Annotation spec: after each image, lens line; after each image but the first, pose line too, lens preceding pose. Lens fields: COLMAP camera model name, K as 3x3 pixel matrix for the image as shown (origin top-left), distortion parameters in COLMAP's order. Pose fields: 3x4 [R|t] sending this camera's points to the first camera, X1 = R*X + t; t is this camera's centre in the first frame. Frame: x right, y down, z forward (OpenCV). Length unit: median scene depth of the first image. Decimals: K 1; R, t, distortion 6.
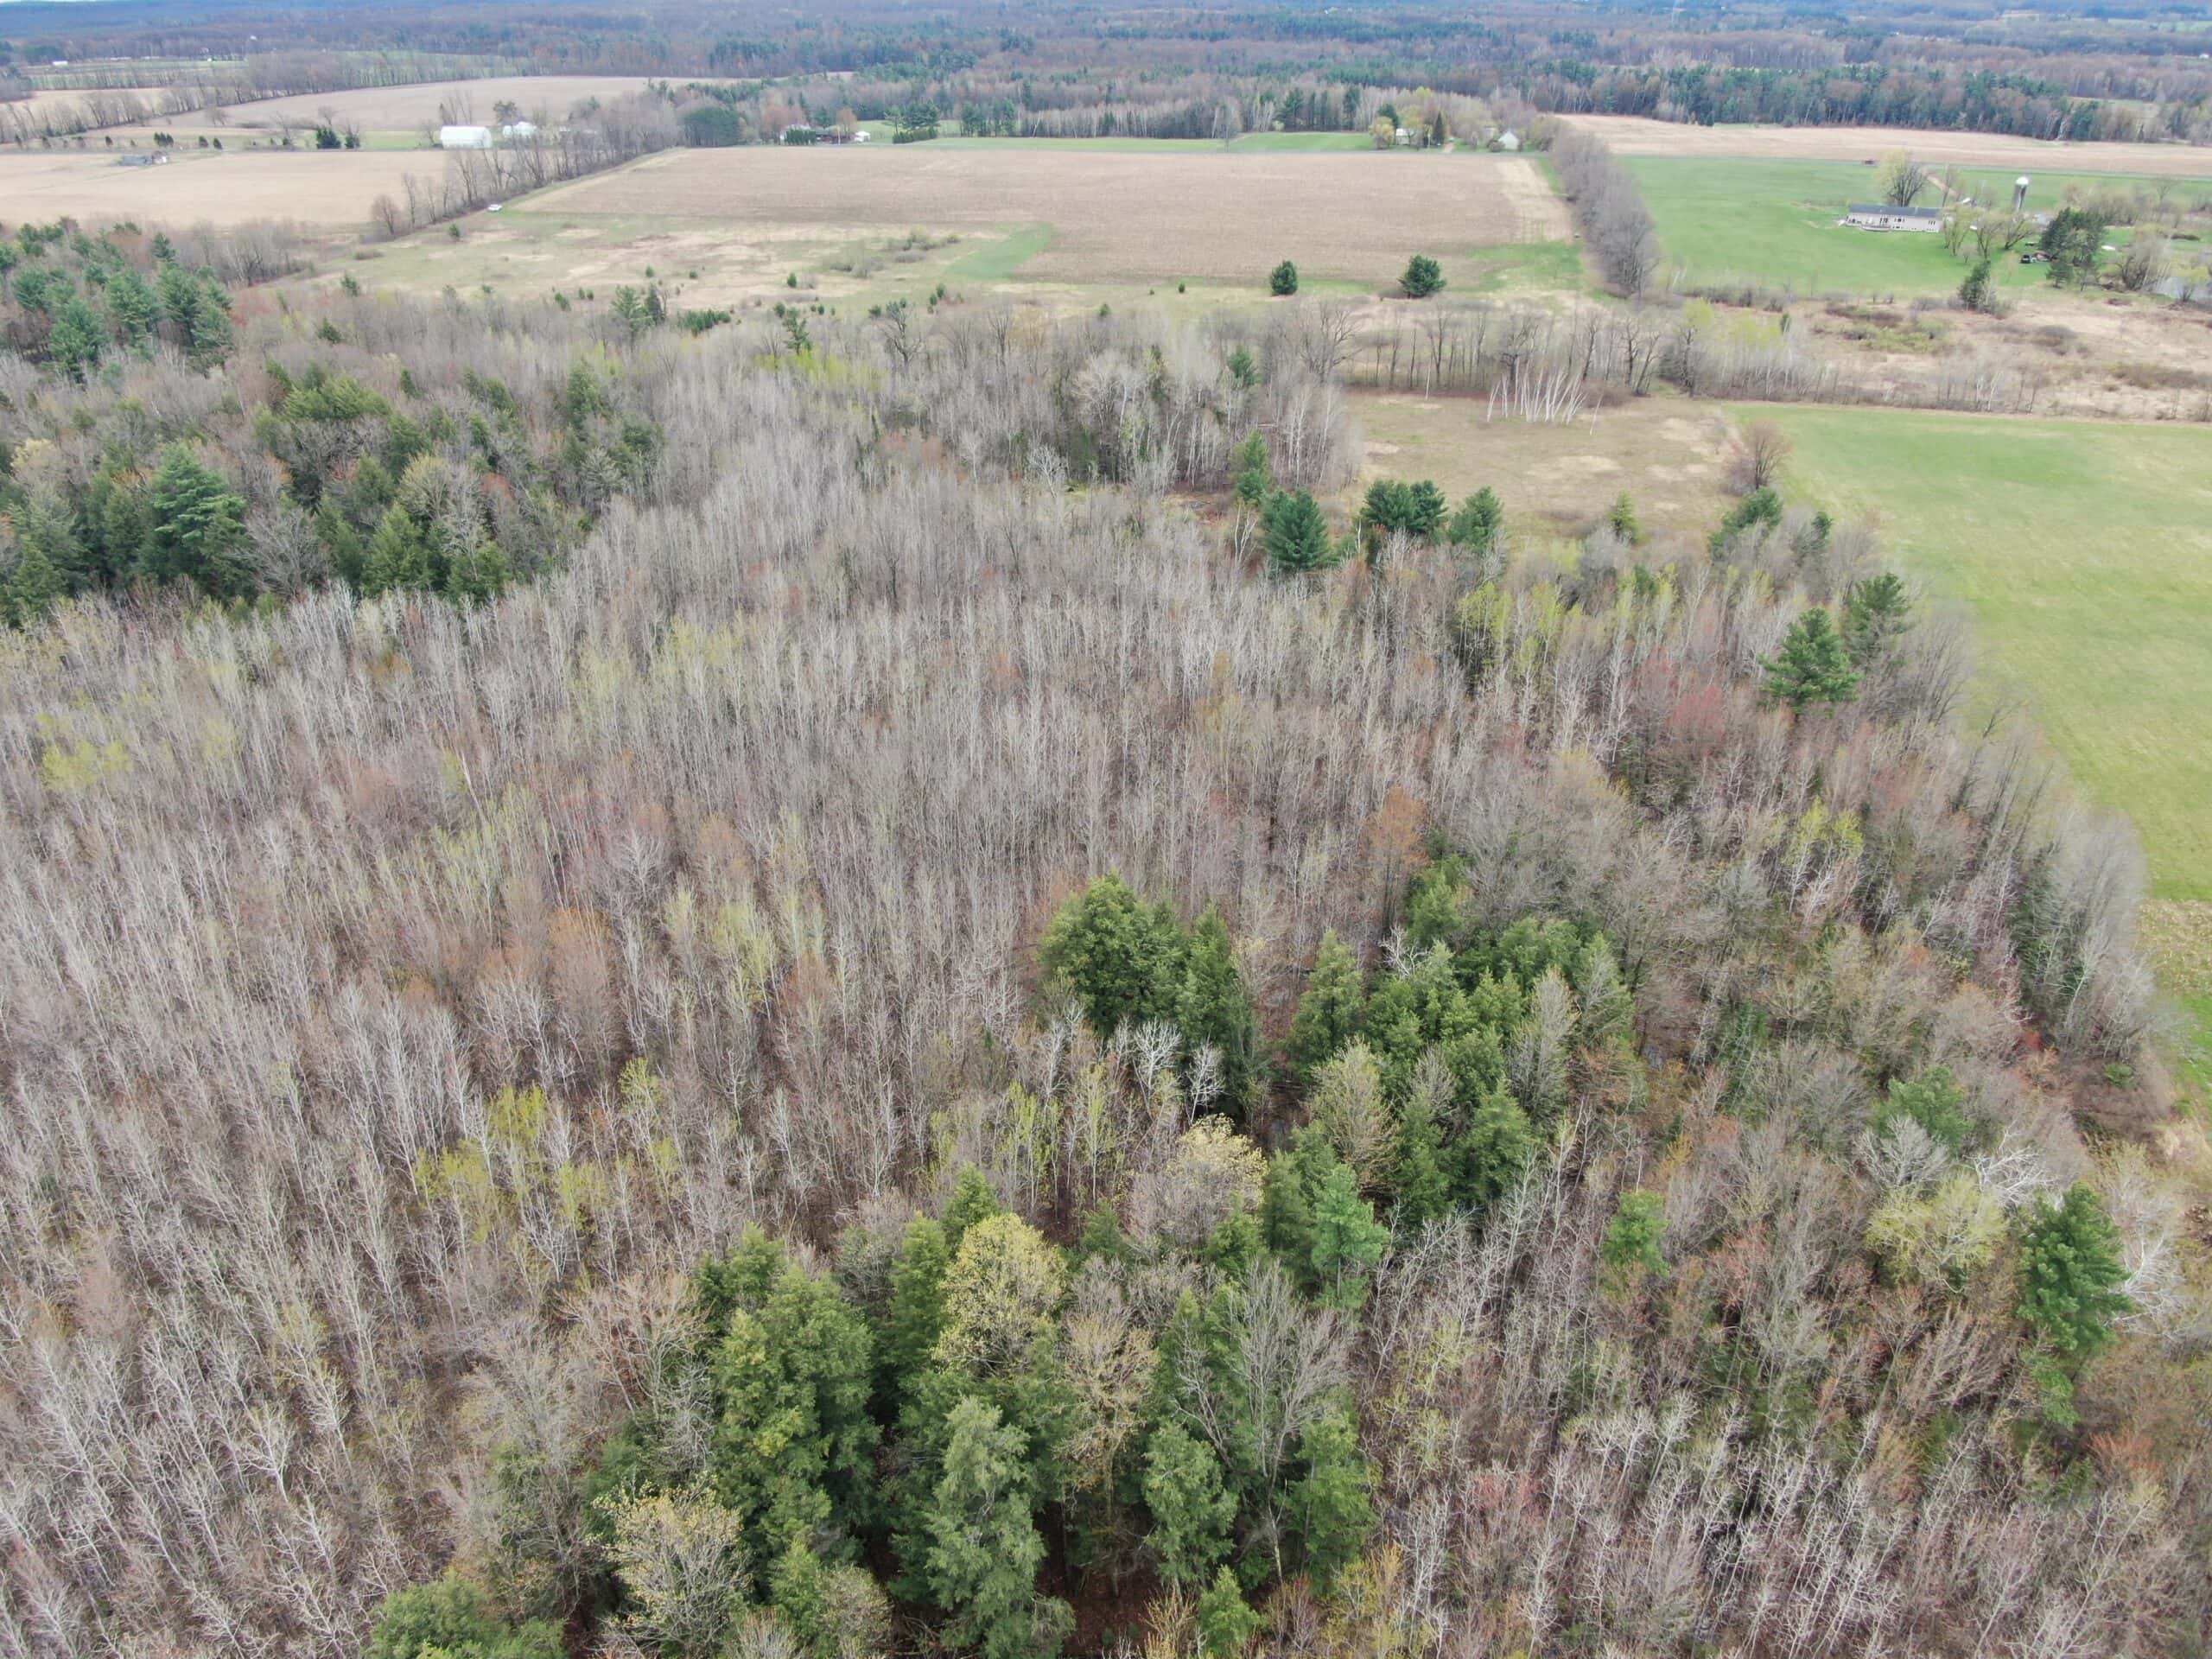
lens RADIAL K [[1586.0, 0, 1110.8], [0, 1586.0, 843.3], [0, 0, 1]] dist [-0.023079, 0.002705]
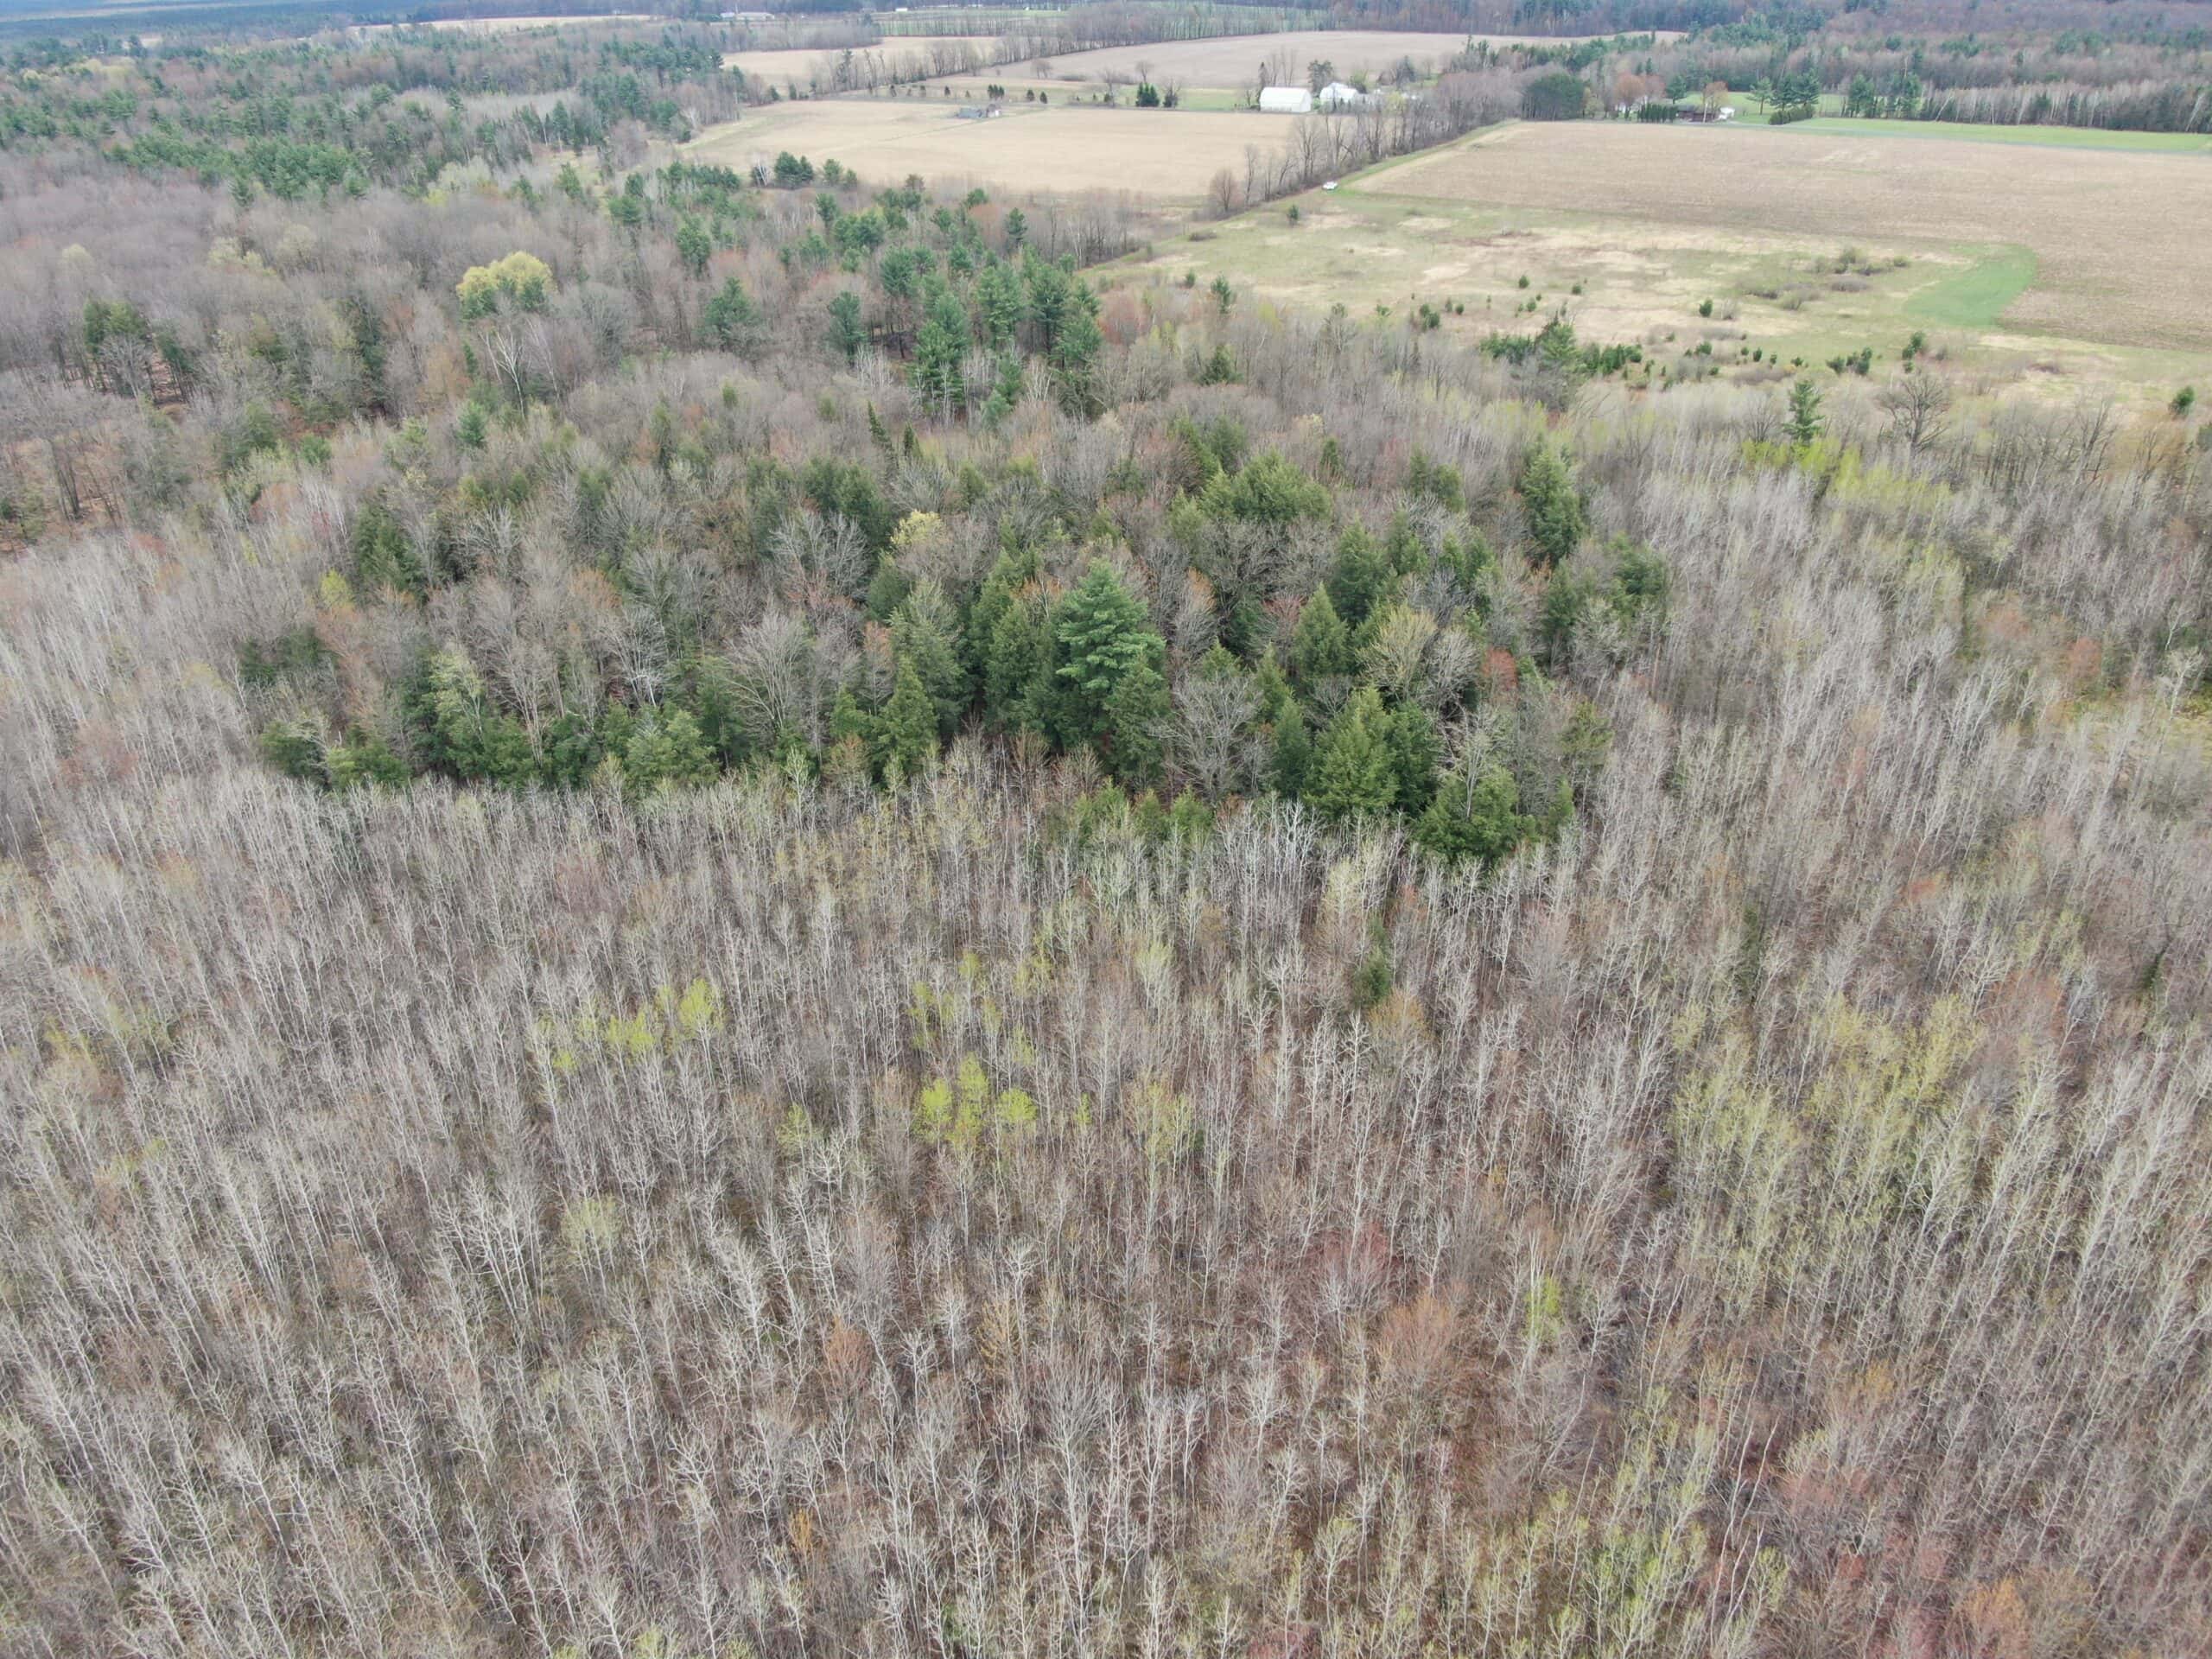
lens RADIAL K [[1586.0, 0, 1110.8], [0, 1586.0, 843.3], [0, 0, 1]] dist [-0.023079, 0.002705]
pose [[0.914415, 0.190693, -0.357044, -0.113924], [-0.181724, 0.981587, 0.058846, -0.064836], [0.361692, 0.011074, 0.932232, 0.115253]]
